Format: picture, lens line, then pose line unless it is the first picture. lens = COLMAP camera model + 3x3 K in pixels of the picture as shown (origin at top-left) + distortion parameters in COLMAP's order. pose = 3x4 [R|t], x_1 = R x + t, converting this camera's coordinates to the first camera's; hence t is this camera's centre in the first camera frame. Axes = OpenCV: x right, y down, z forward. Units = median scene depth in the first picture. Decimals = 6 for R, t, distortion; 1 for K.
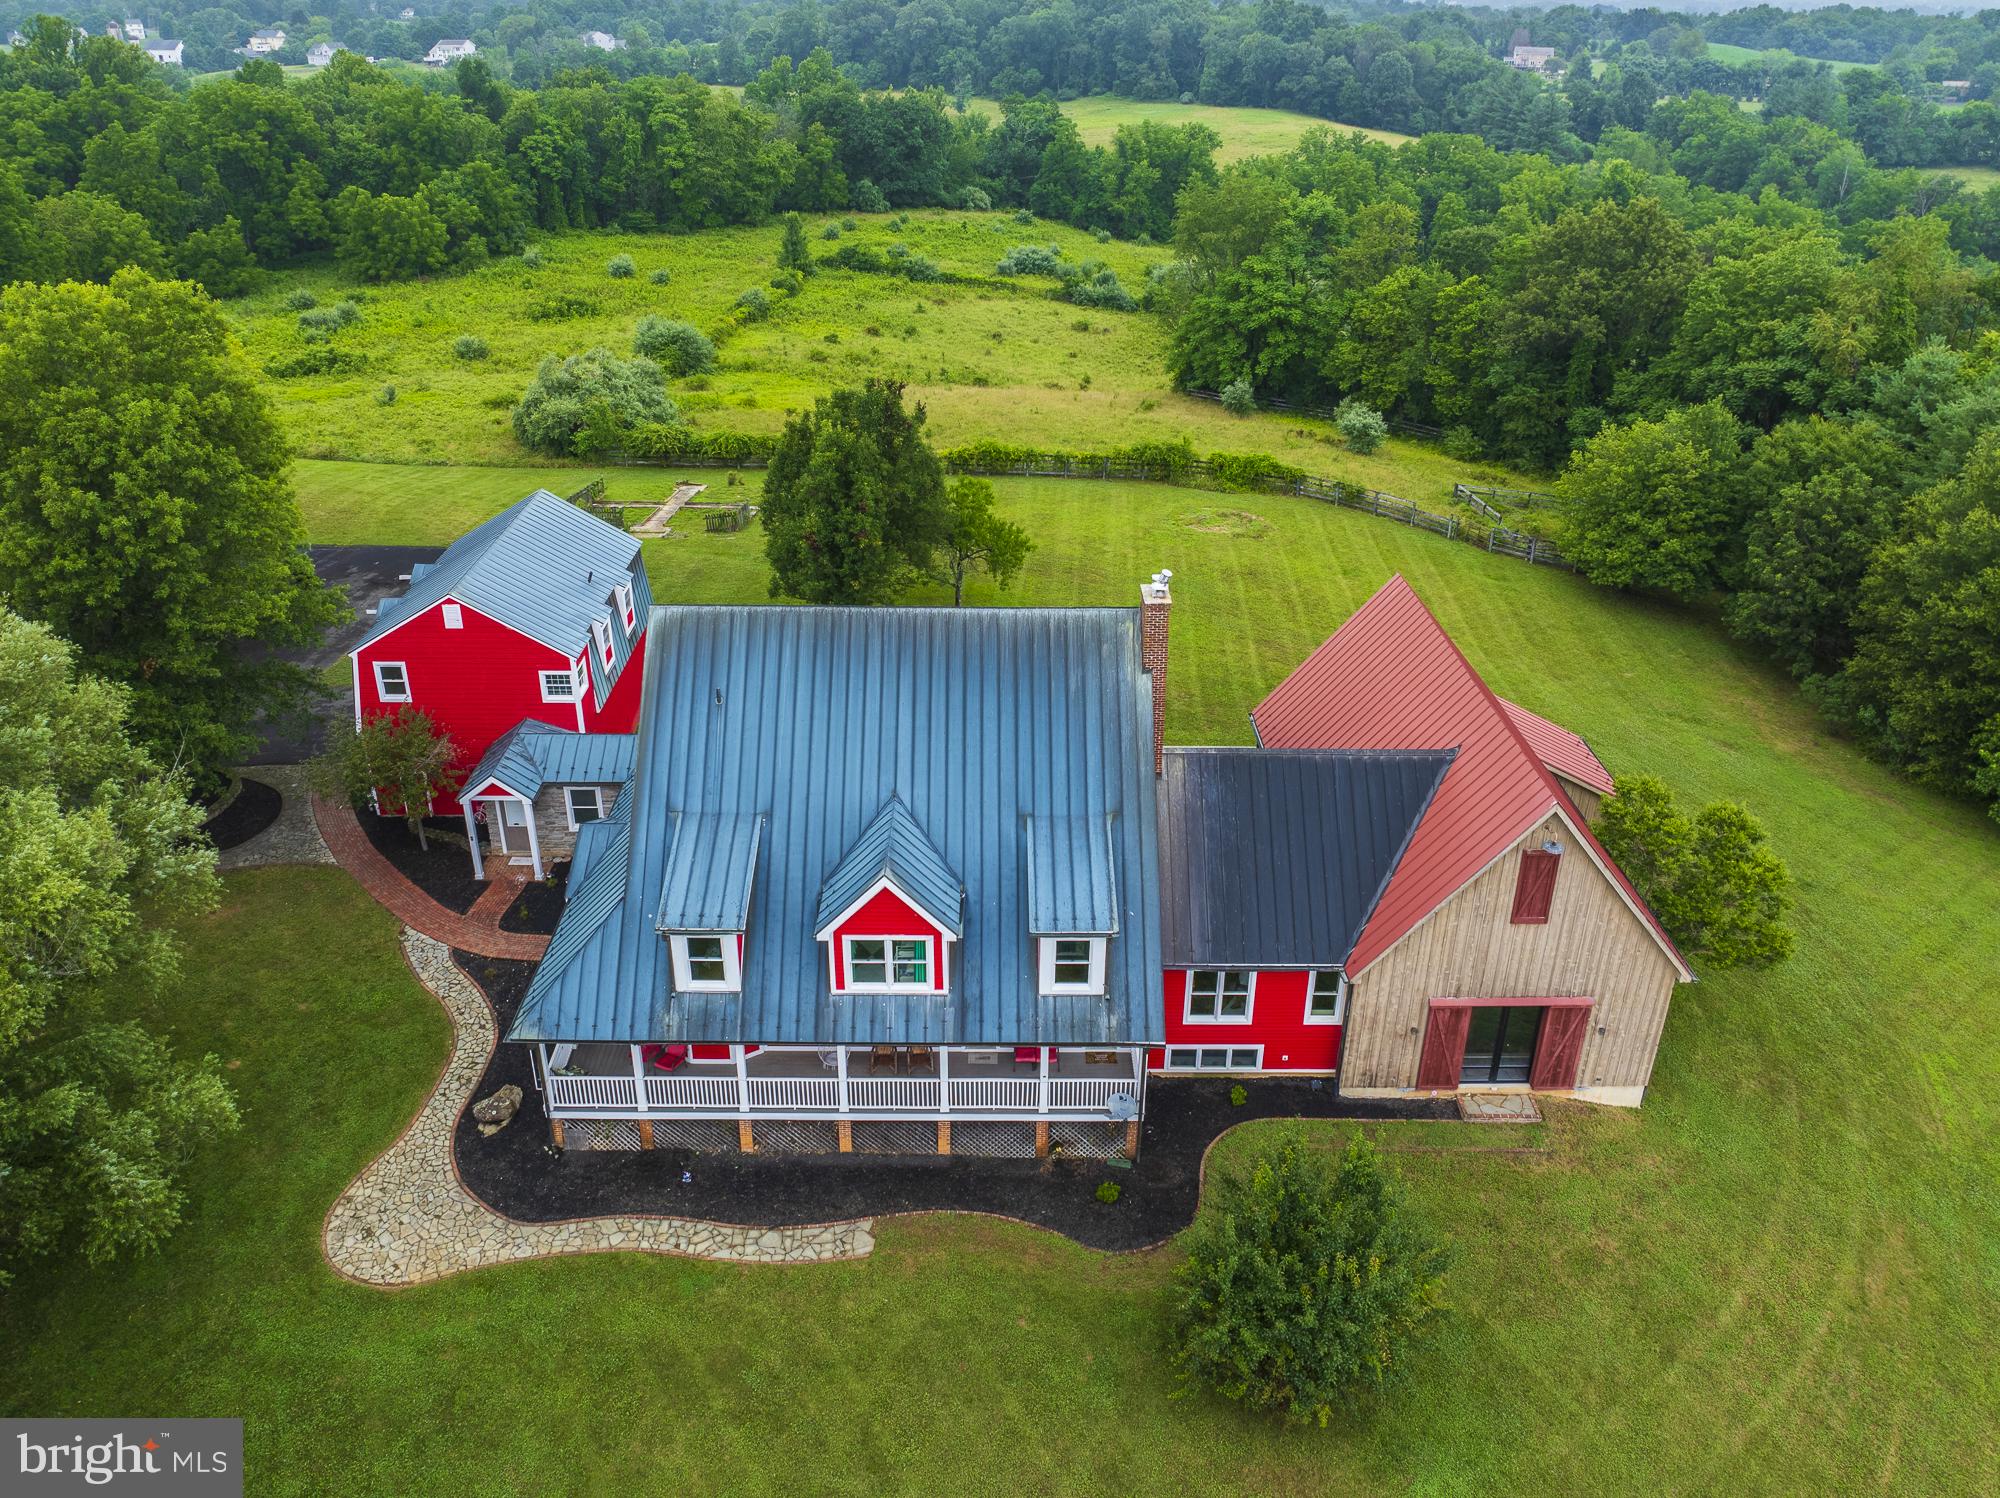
lens RADIAL K [[1450.4, 0, 1010.7], [0, 1450.4, 711.9], [0, 0, 1]] dist [-0.036875, -0.004634]
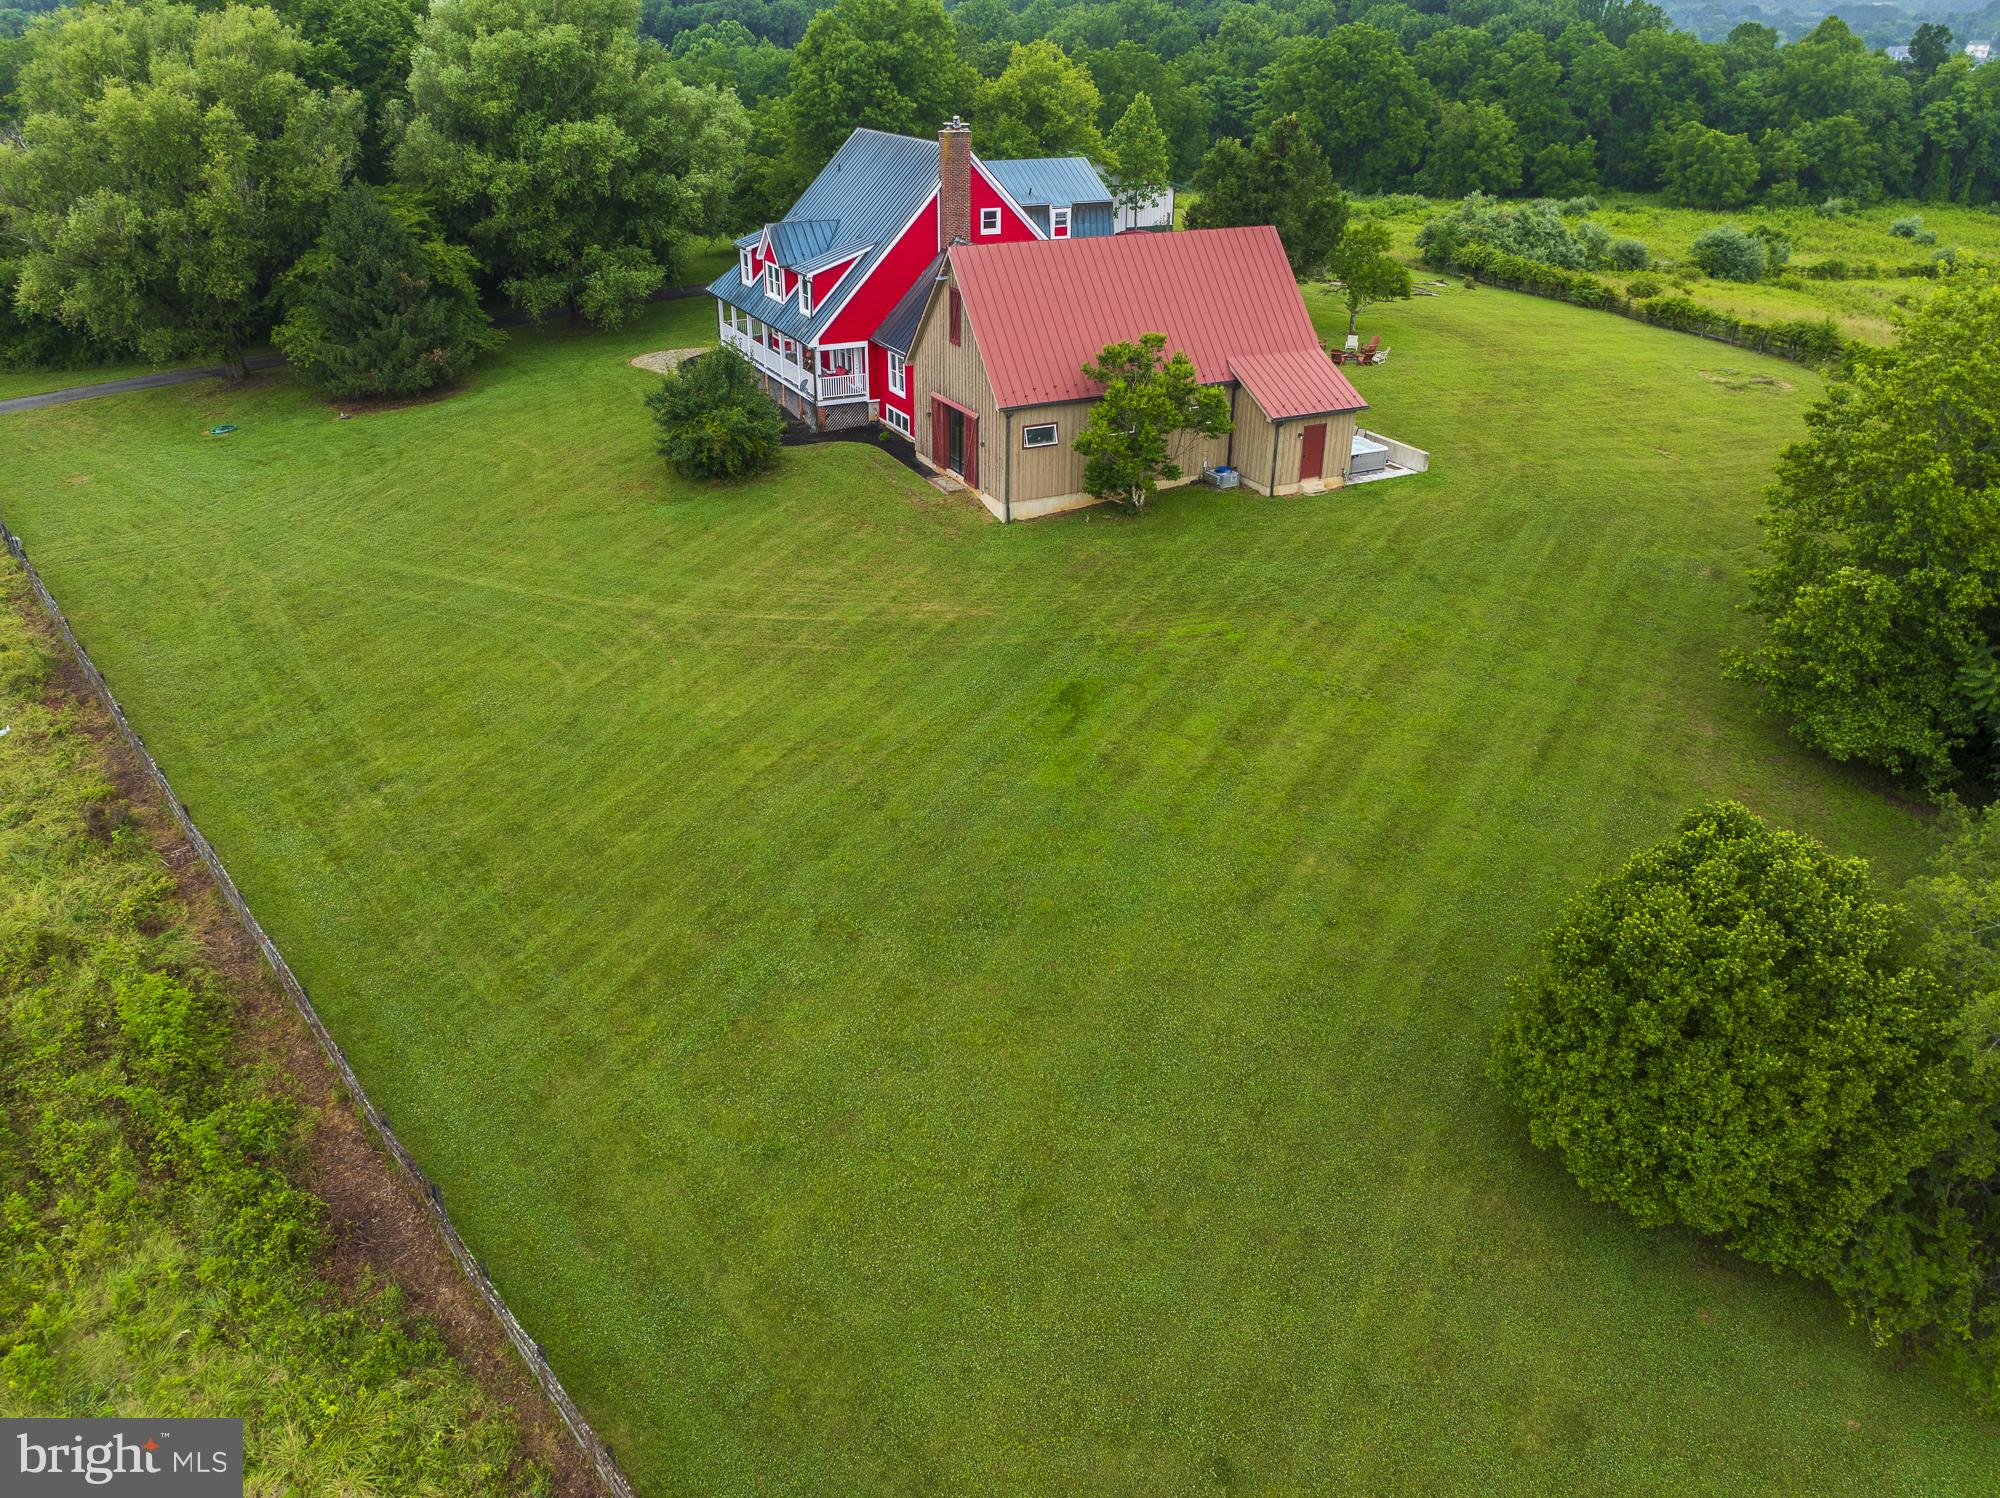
lens RADIAL K [[1446.8, 0, 1021.5], [0, 1446.8, 715.5], [0, 0, 1]] dist [-0.059012, 0.040328]
pose [[0.456928, 0.387453, -0.800685, 1.576562], [-0.400606, 0.893327, 0.203669, 0.141606], [0.794186, 0.227698, 0.563402, 0.246303]]
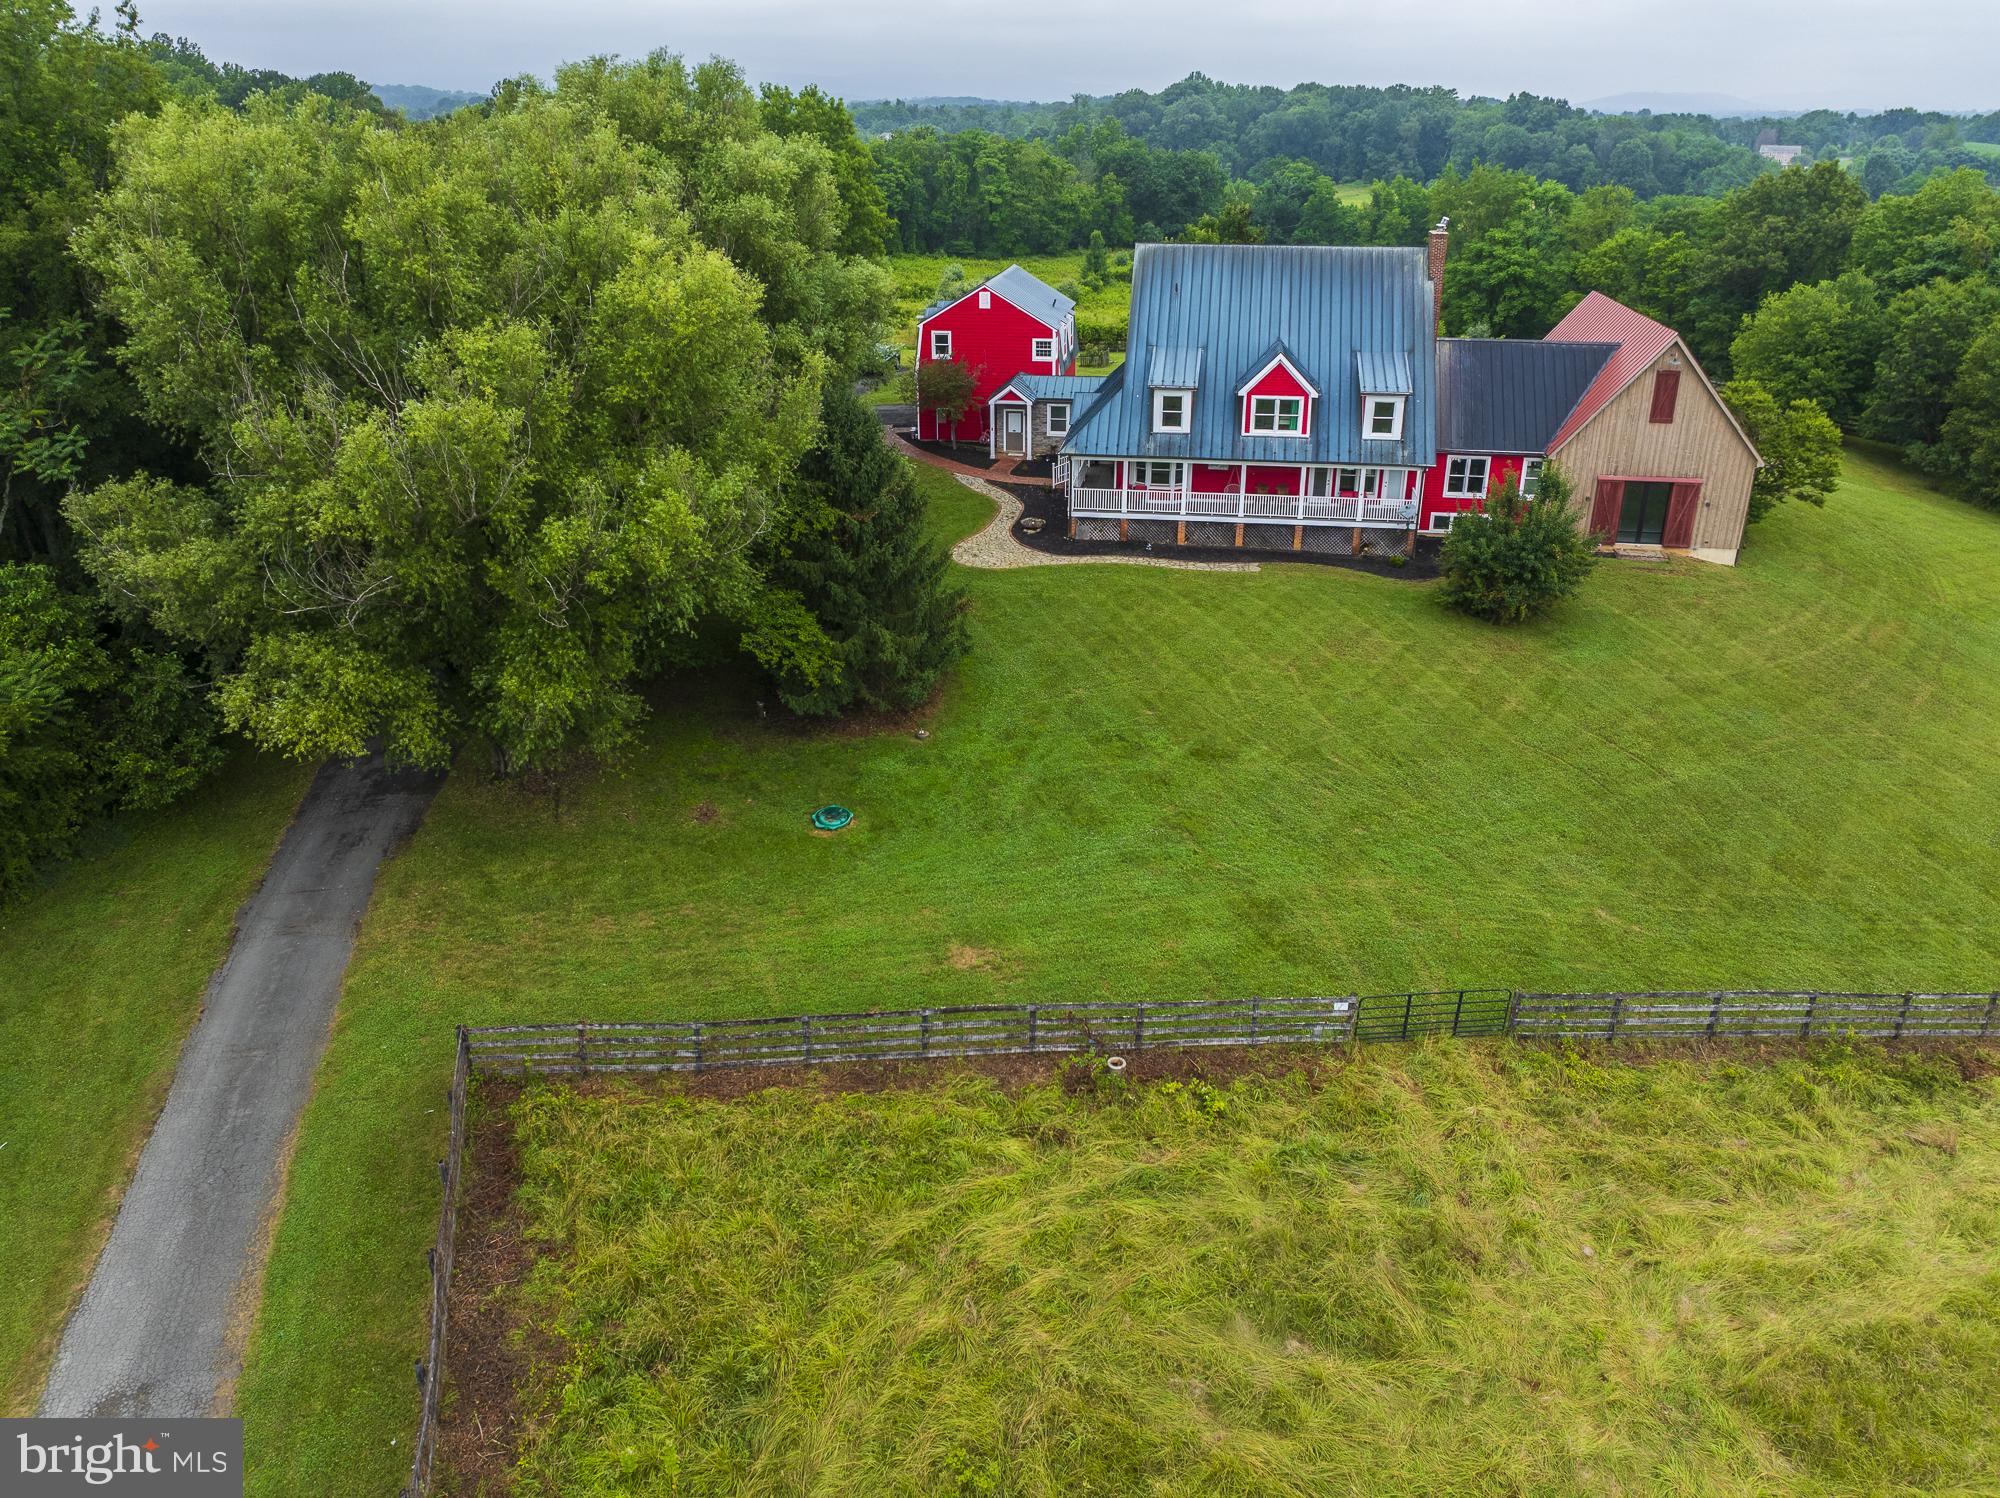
lens RADIAL K [[1399.5, 0, 1028.6], [0, 1399.5, 748.7], [0, 0, 1]] dist [-0.045515, 0.021303]
pose [[0.988742, 0.053321, -0.139808, -0.103901], [-0.058274, 0.997801, -0.031578, 0.543791], [0.137817, 0.039370, 0.989675, -0.587254]]
